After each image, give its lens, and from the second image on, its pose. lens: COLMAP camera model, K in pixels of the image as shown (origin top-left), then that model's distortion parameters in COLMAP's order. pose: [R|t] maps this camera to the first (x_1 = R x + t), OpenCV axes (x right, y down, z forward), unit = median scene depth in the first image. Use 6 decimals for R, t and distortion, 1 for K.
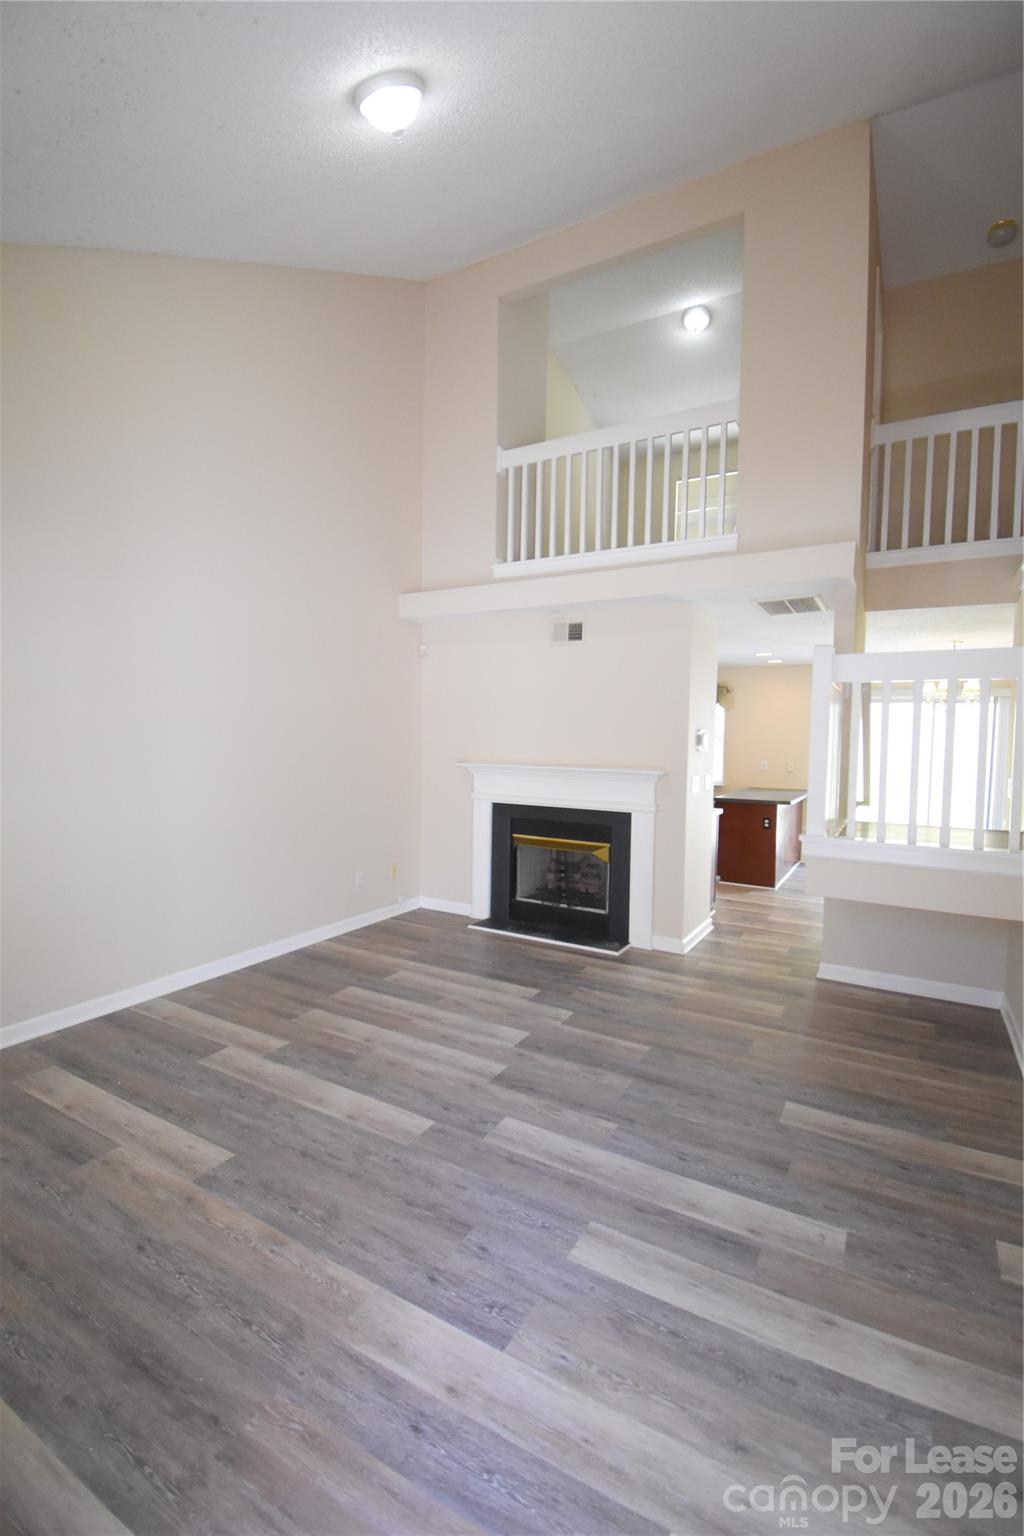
lens RADIAL K [[676.8, 0, 514.7], [0, 676.8, 771.0], [0, 0, 1]] dist [0.013848, -0.021656]
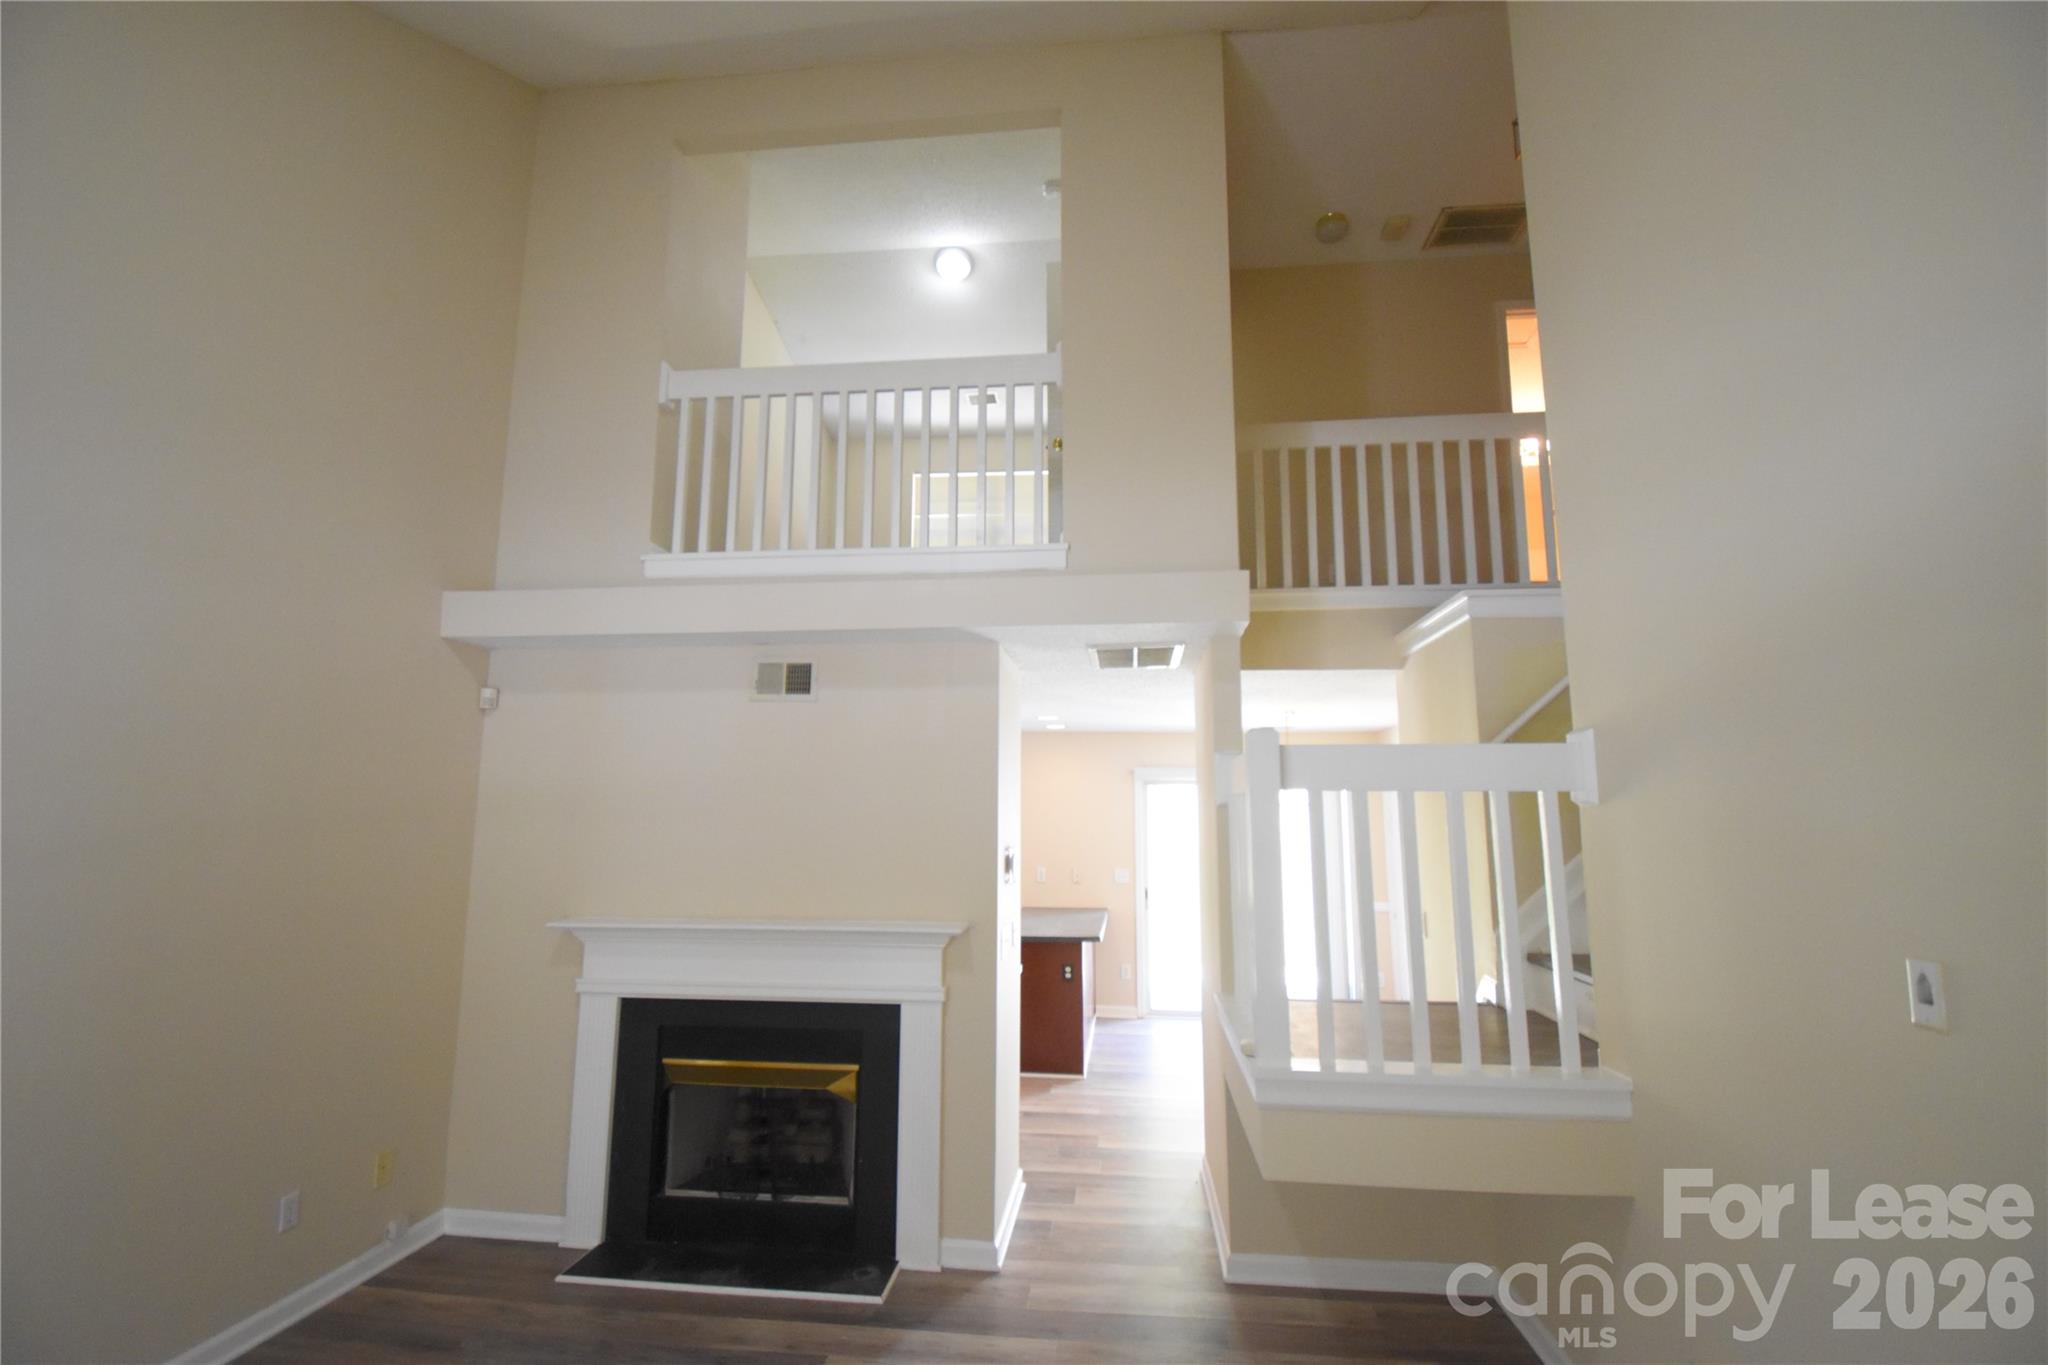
lens RADIAL K [[902.3, 0, 1029.2], [0, 902.3, 682.4], [0, 0, 1]] dist [0.013848, -0.021656]
pose [[0.915314, 0.044979, 0.400221, -0.041237], [0.031596, 0.982661, -0.182697, -0.061977], [-0.401500, 0.179870, 0.898023, 0.256829]]
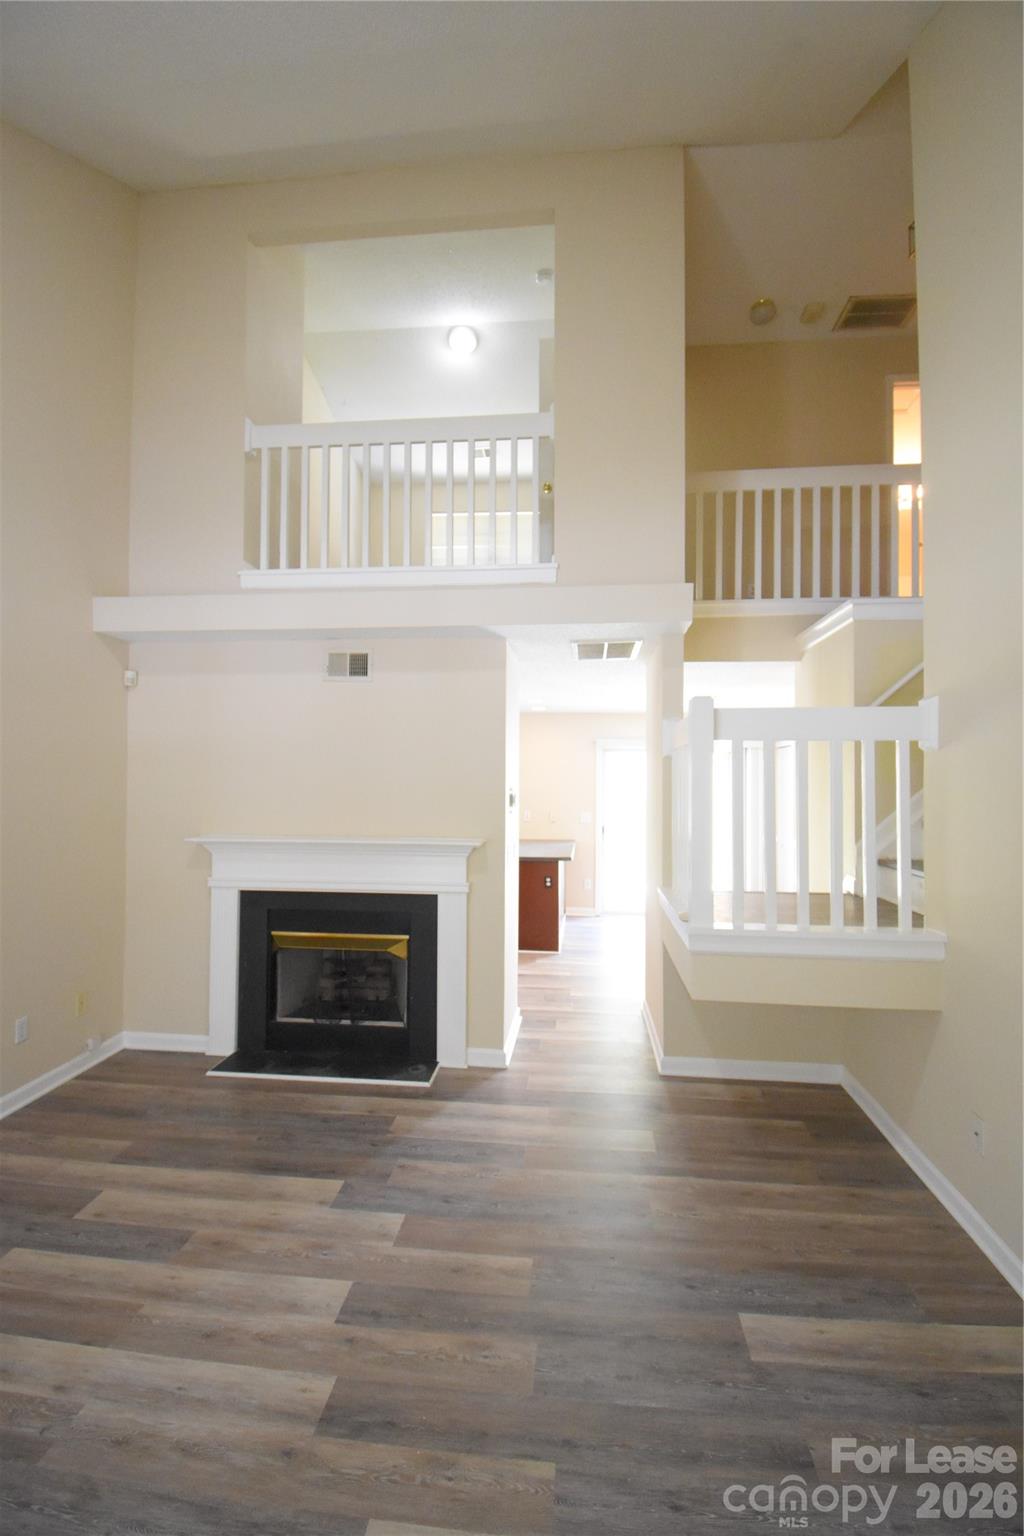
lens RADIAL K [[676.8, 0, 514.6], [0, 676.8, 768.6], [0, 0, 1]] dist [0.013848, -0.021656]
pose [[0.913064, -0.003232, 0.407804, -0.071352], [0.028536, 0.998024, -0.055982, -0.040651], [-0.406817, 0.062752, 0.911352, 0.242500]]
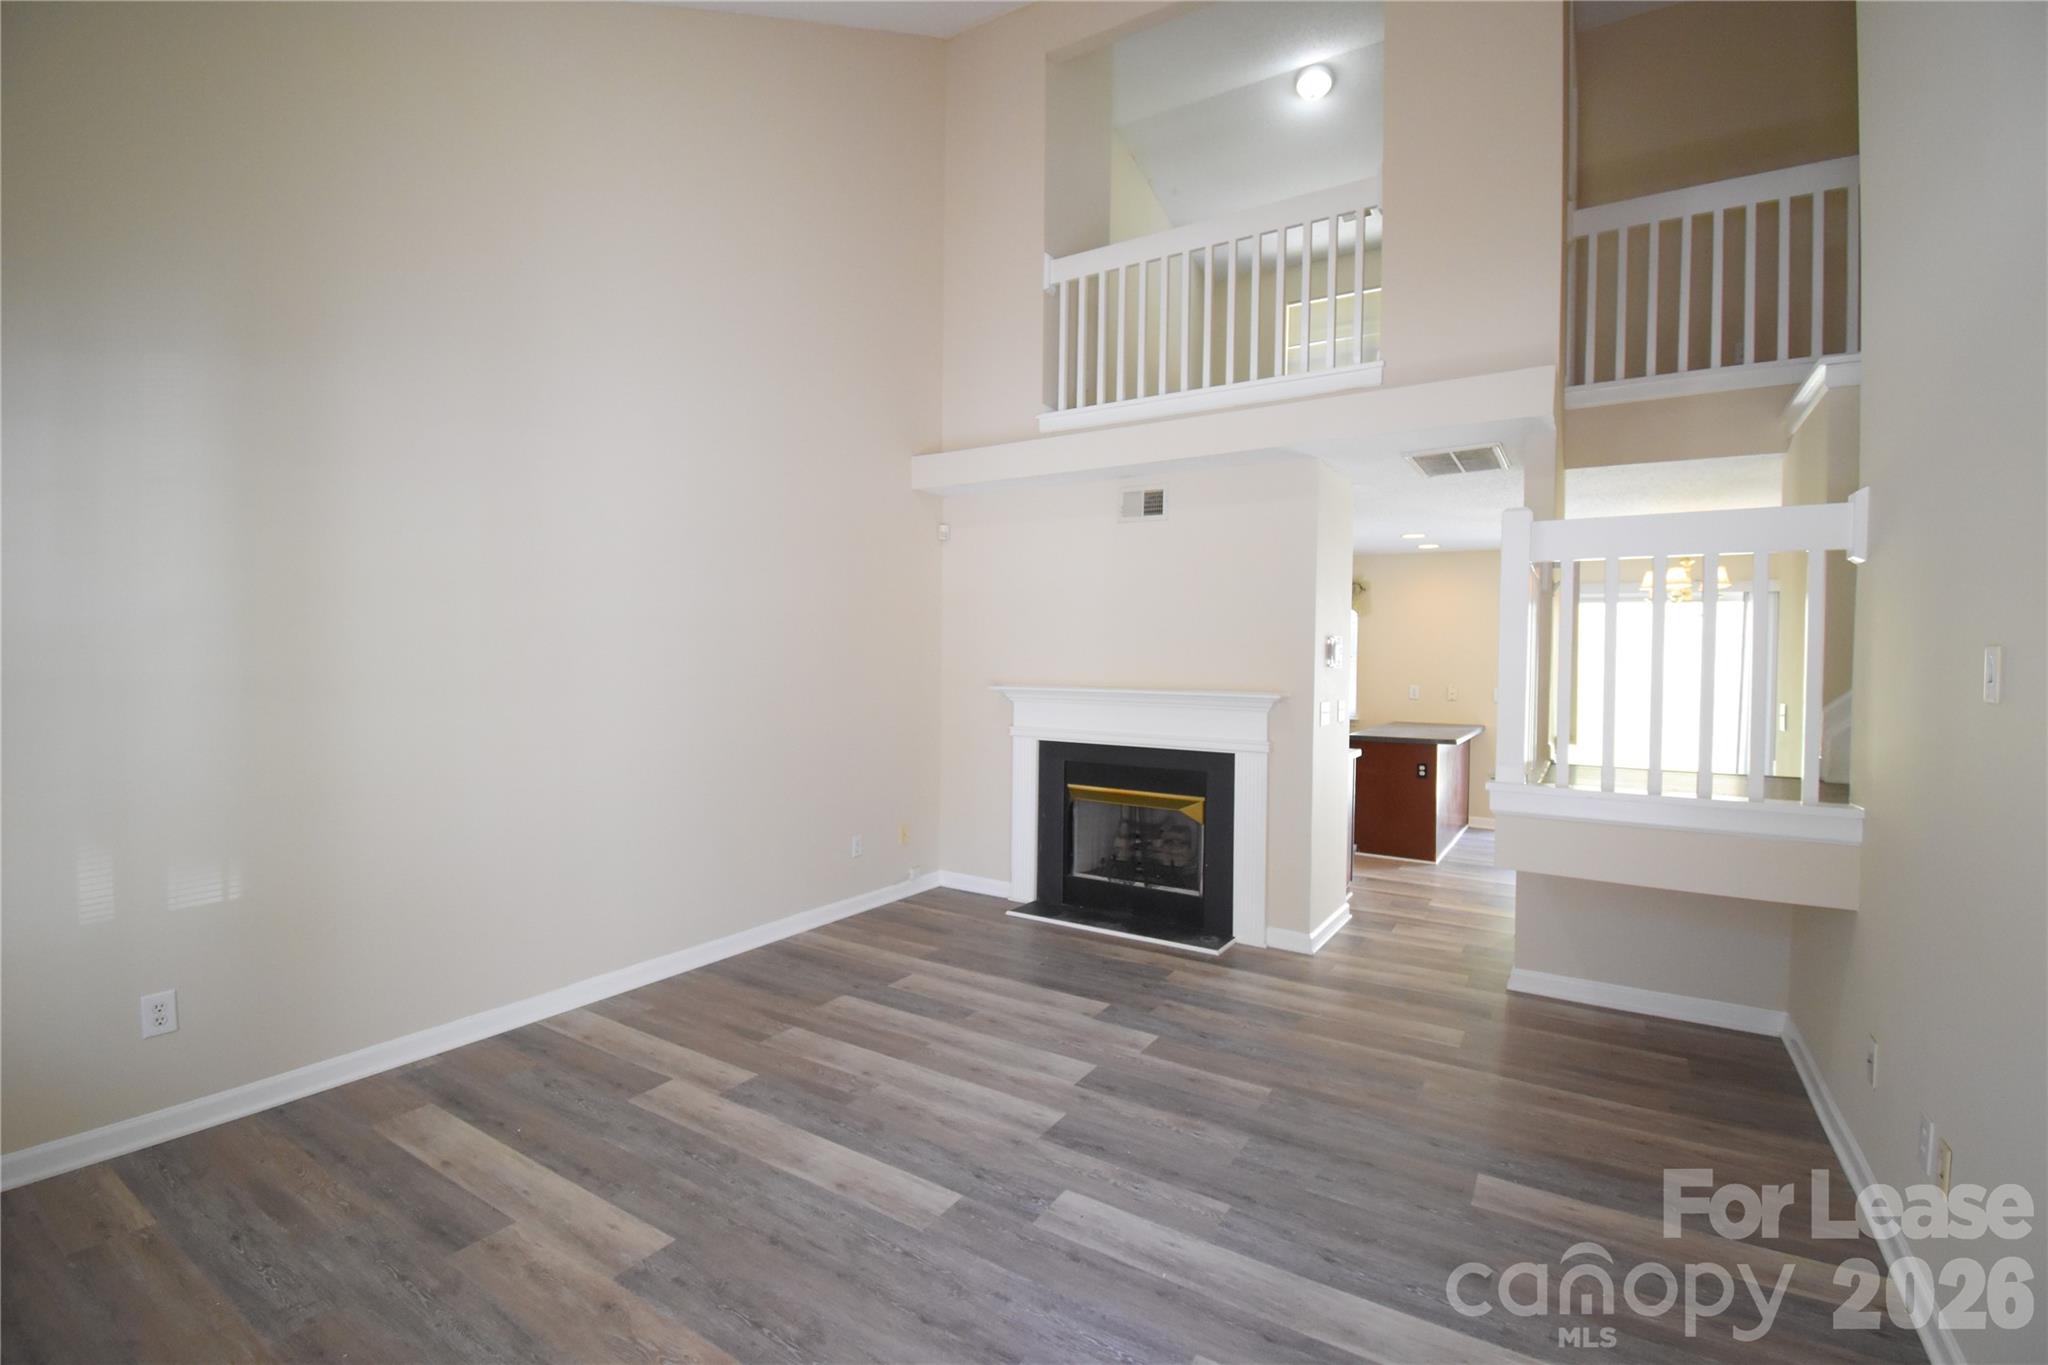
lens RADIAL K [[902.3, 0, 1027.3], [0, 902.3, 682.7], [0, 0, 1]] dist [0.013848, -0.021656]
pose [[0.999150, -0.003958, -0.041041, -0.006849], [0.002885, 0.999653, -0.026169, 0.011755], [0.041130, 0.026029, 0.998815, 0.040840]]
